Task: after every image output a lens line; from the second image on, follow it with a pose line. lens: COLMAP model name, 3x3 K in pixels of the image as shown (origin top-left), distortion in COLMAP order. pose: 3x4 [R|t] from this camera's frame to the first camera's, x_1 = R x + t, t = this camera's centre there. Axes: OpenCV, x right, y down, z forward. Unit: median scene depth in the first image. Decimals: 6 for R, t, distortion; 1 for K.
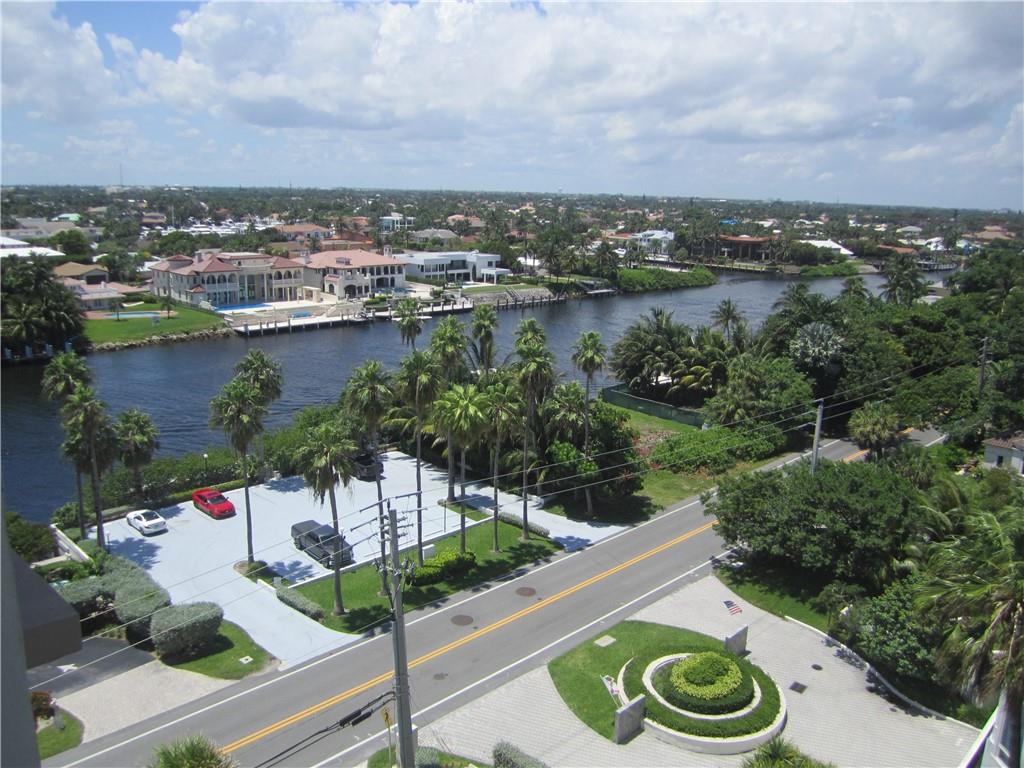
lens RADIAL K [[867.2, 0, 512.0], [0, 867.2, 384.0], [0, 0, 1]] dist [-0.045426, 0.004737]
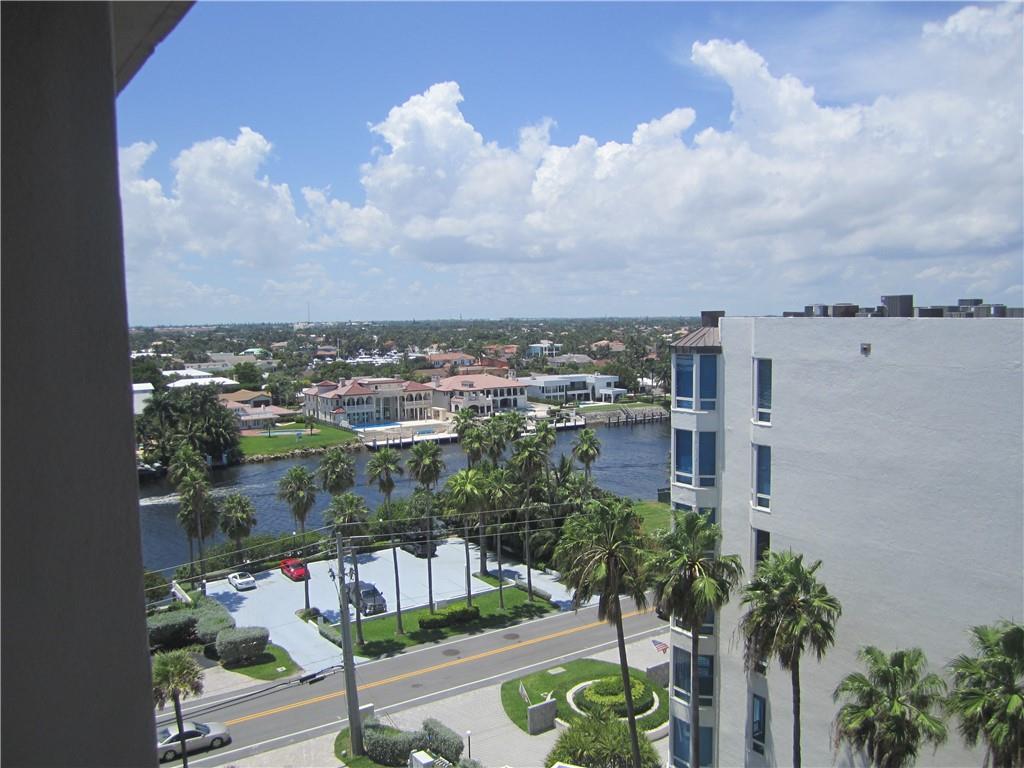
lens RADIAL K [[867.2, 0, 512.0], [0, 867.2, 384.0], [0, 0, 1]] dist [-0.045426, 0.004737]
pose [[0.981609, -0.020763, -0.189772, 0.073130], [-0.006758, 0.989665, -0.143239, 0.017115], [0.190785, 0.141887, 0.971323, -0.070092]]
